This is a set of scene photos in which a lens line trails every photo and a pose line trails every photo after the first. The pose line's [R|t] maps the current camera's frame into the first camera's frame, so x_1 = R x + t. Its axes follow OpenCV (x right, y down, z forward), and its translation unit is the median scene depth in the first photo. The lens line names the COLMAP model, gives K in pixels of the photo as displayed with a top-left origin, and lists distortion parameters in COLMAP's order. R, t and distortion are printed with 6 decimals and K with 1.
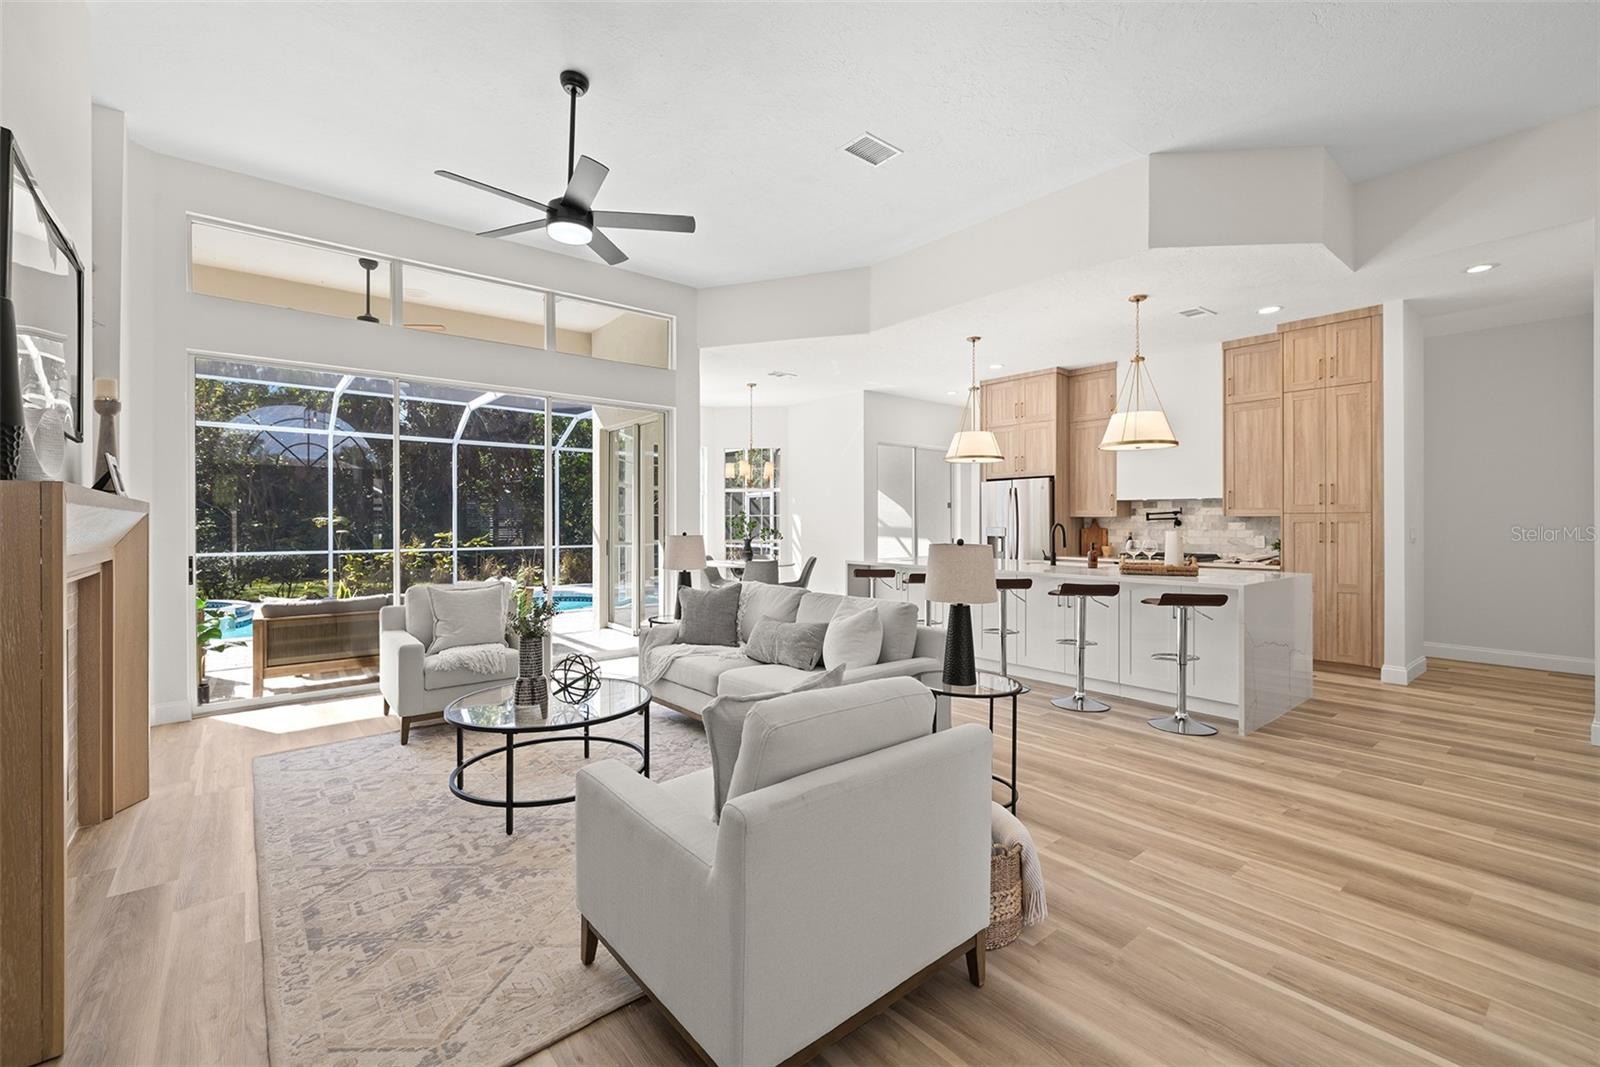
lens RADIAL K [[682.1, 0, 794.9], [0, 682.1, 521.7], [0, 0, 1]] dist [0.000422, 0.000201]
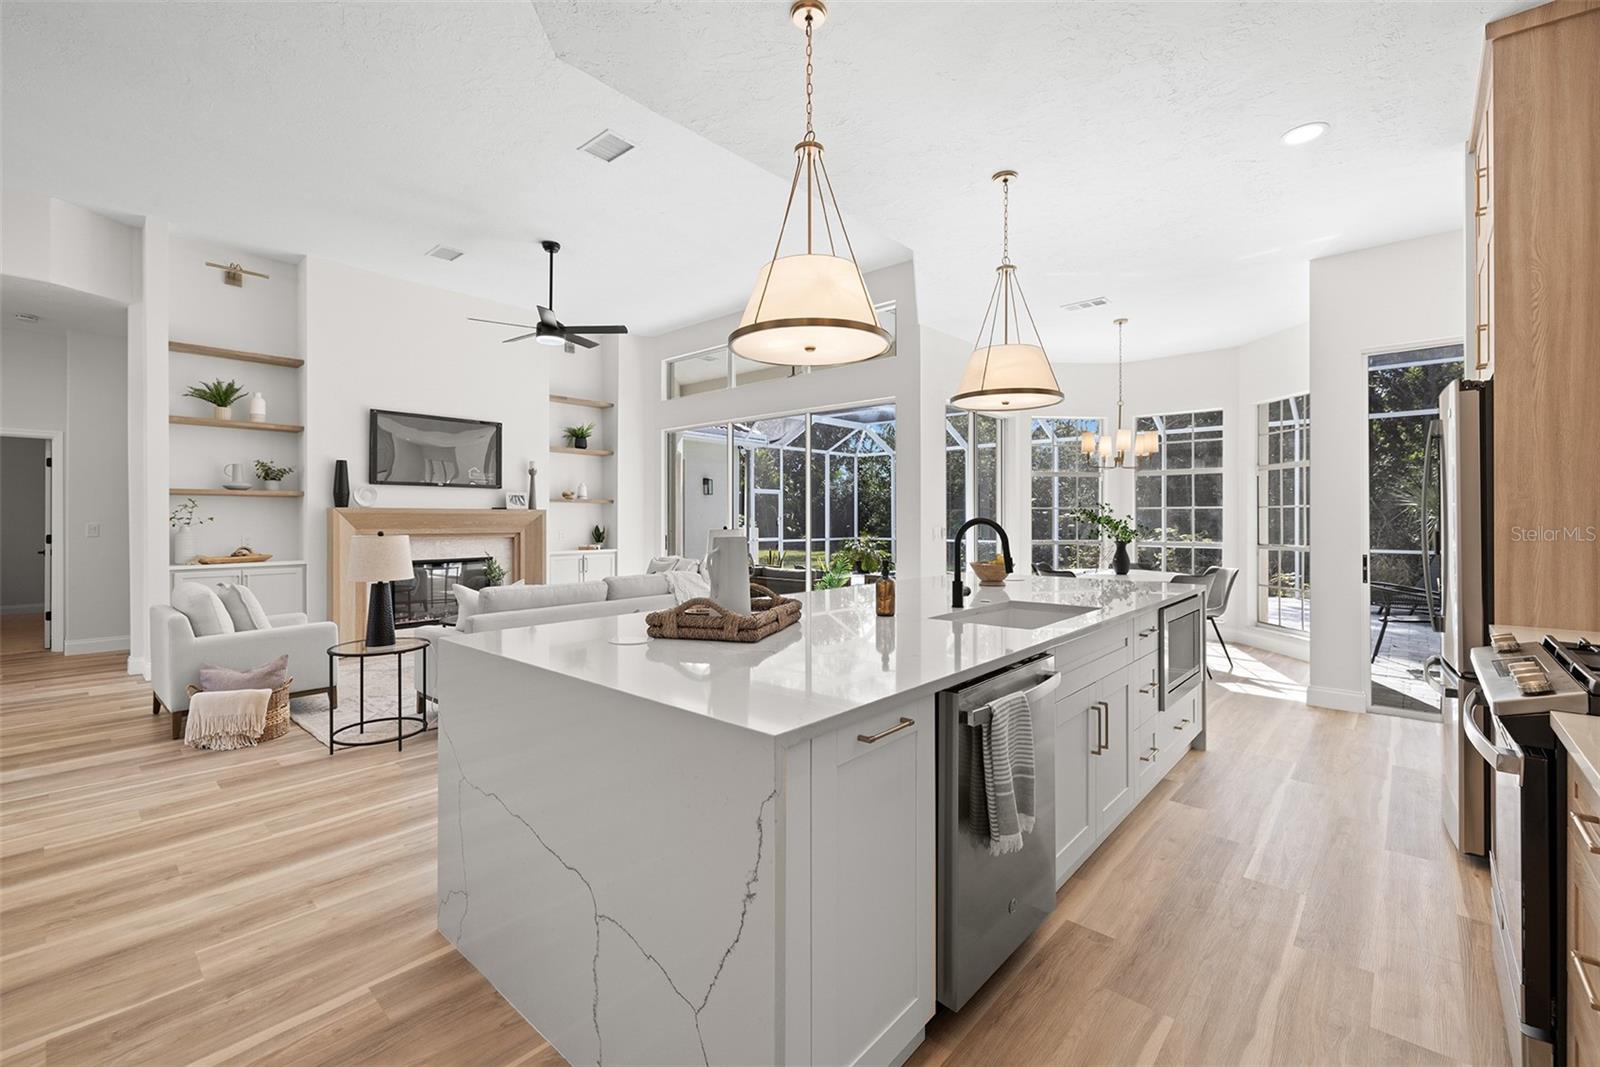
lens RADIAL K [[673.4, 0, 802.7], [0, 673.4, 524.2], [0, 0, 1]] dist [-0.003700, -0.000608]
pose [[0.157880, 0.007960, -0.987426, 1.550260], [0.002480, 0.999961, 0.008458, 0.003387], [0.987455, -0.003784, 0.157854, 1.536897]]
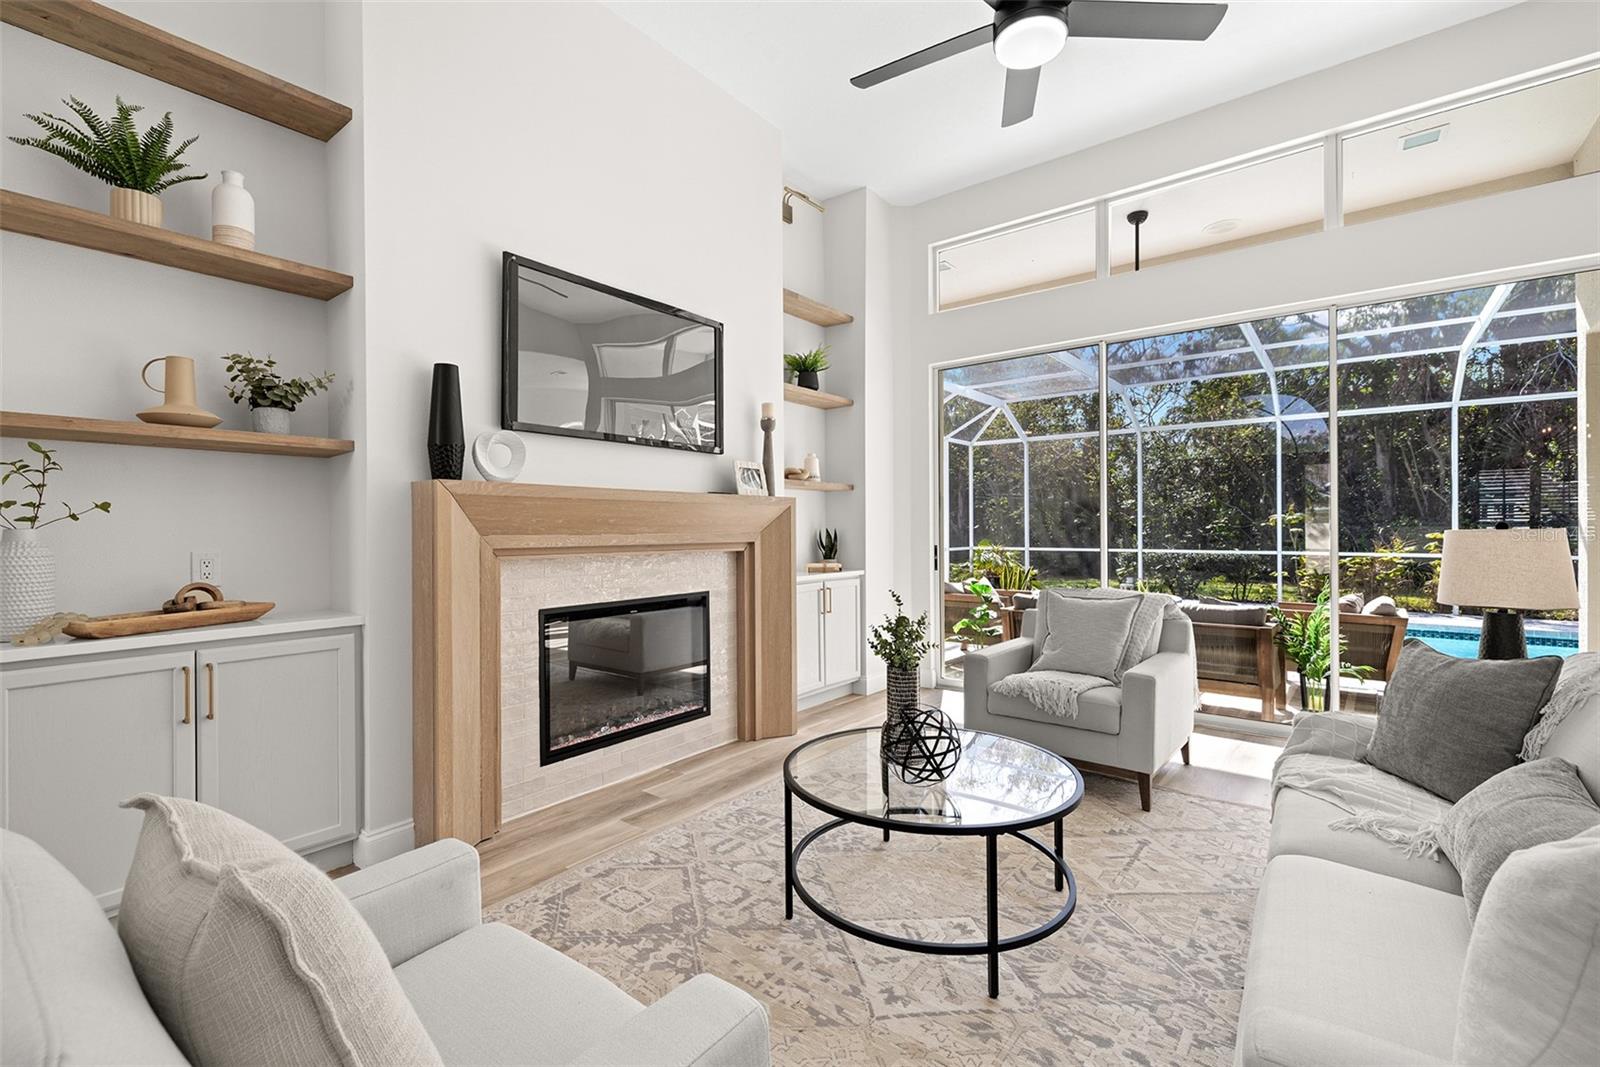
lens RADIAL K [[695.1, 0, 800.0], [0, 695.1, 533.5], [0, 0, 1]] dist [-0.000553, 0.000150]
pose [[0.215527, 0.007913, -0.976466, 0.286884], [0.006562, 0.999933, 0.009552, 0.023965], [0.976476, -0.008466, 0.215460, 0.743935]]
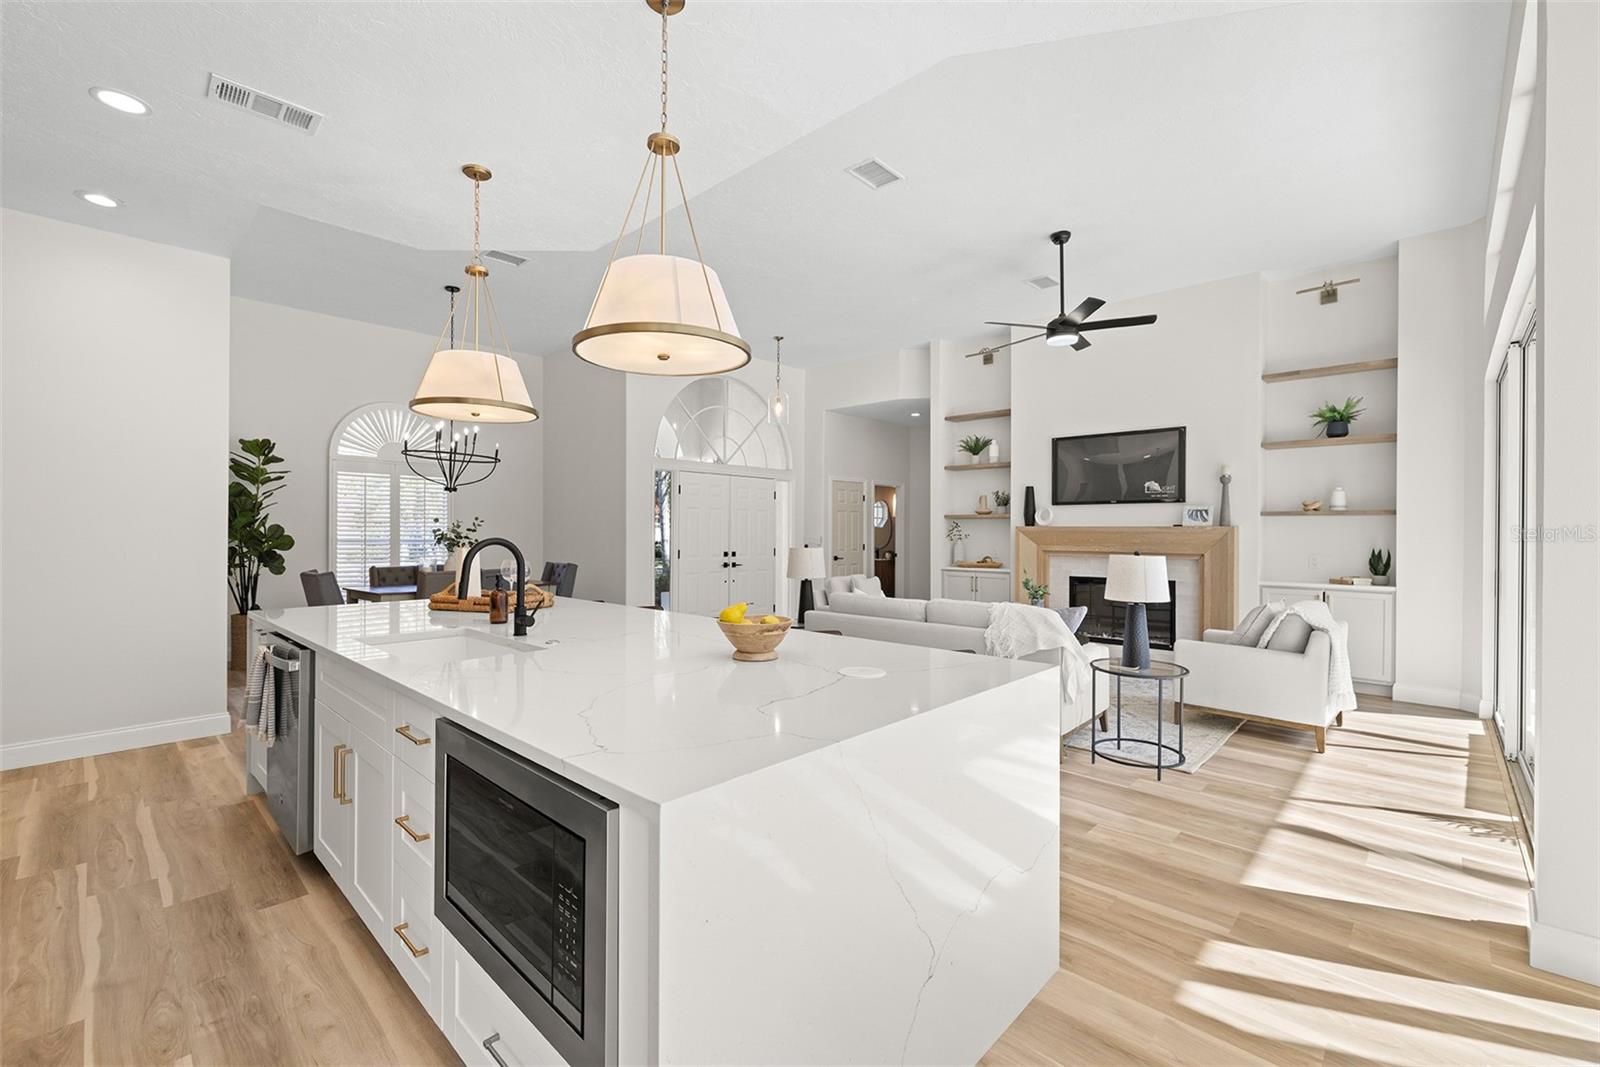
lens RADIAL K [[677.0, 0, 800.0], [0, 677.0, 533.5], [0, 0, 1]] dist [0.003049, 0.000474]
pose [[-0.991461, -0.004157, -0.130336, 0.485073], [-0.004501, 0.999987, 0.002343, -0.008735], [0.130325, 0.002909, -0.991467, 2.733148]]
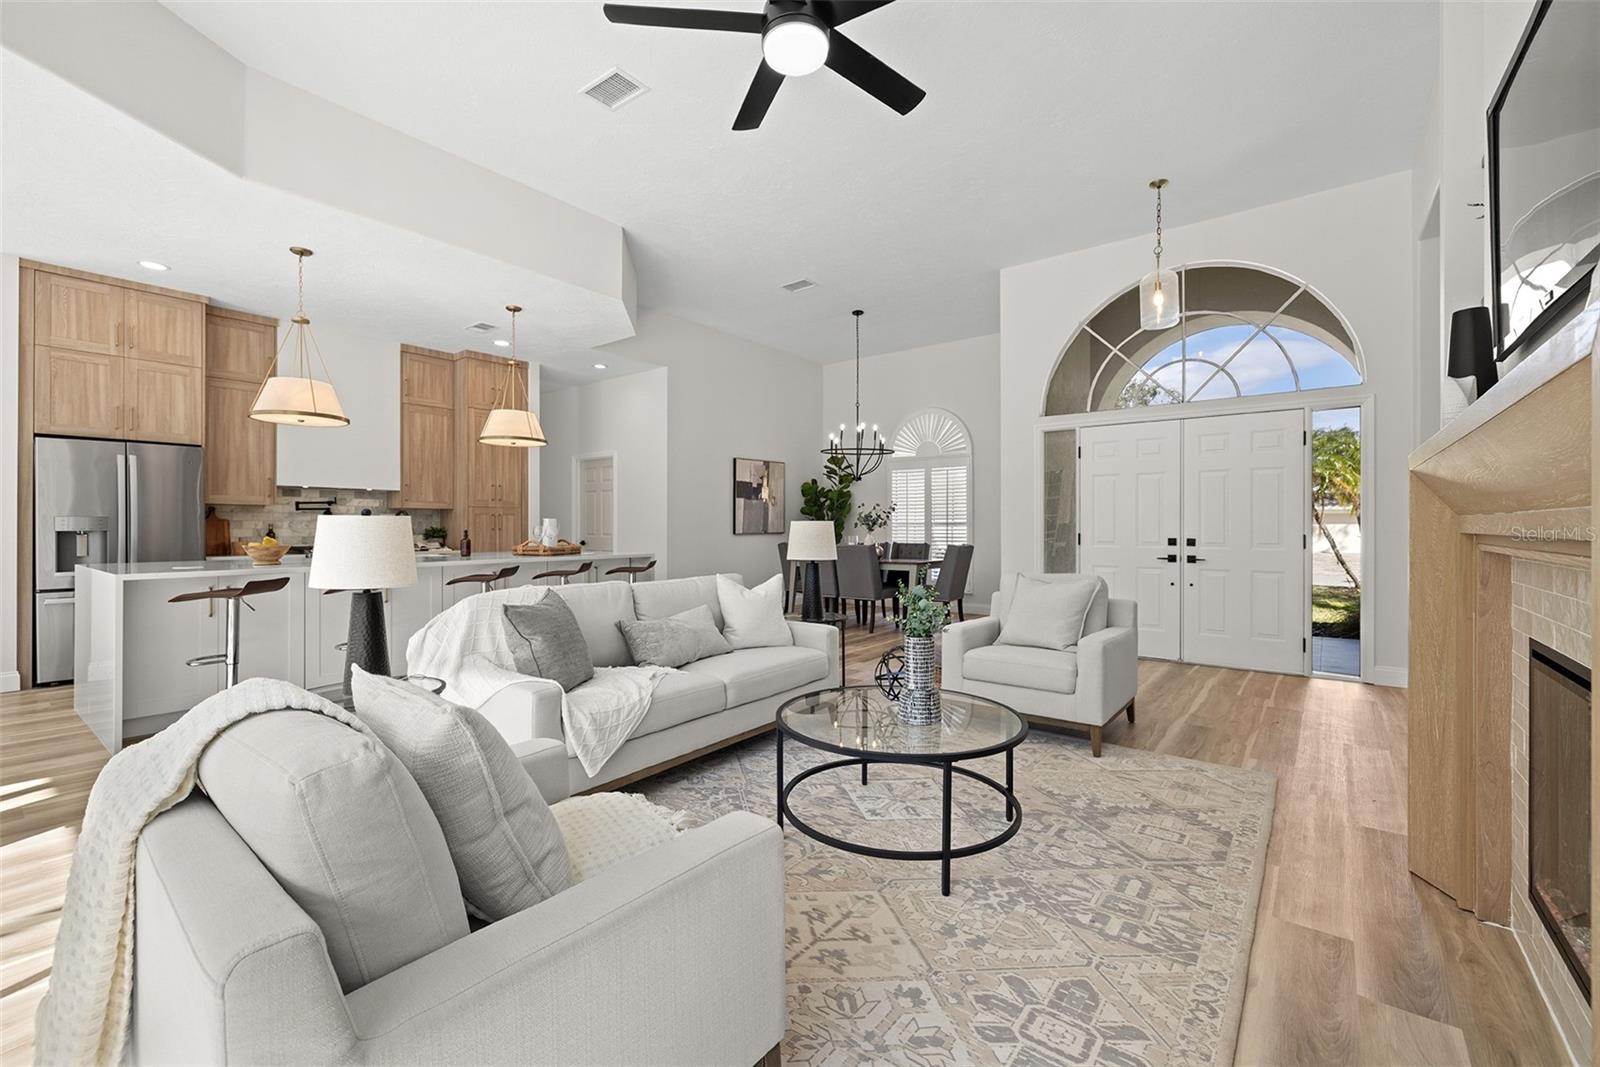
lens RADIAL K [[671.3, 0, 800.8], [0, 671.3, 530.1], [0, 0, 1]] dist [0.000512, -0.000054]
pose [[-0.222436, -0.005709, 0.974931, -1.102296], [-0.000366, 0.999983, 0.005772, 0.042724], [-0.974947, 0.000927, -0.222435, 1.302600]]
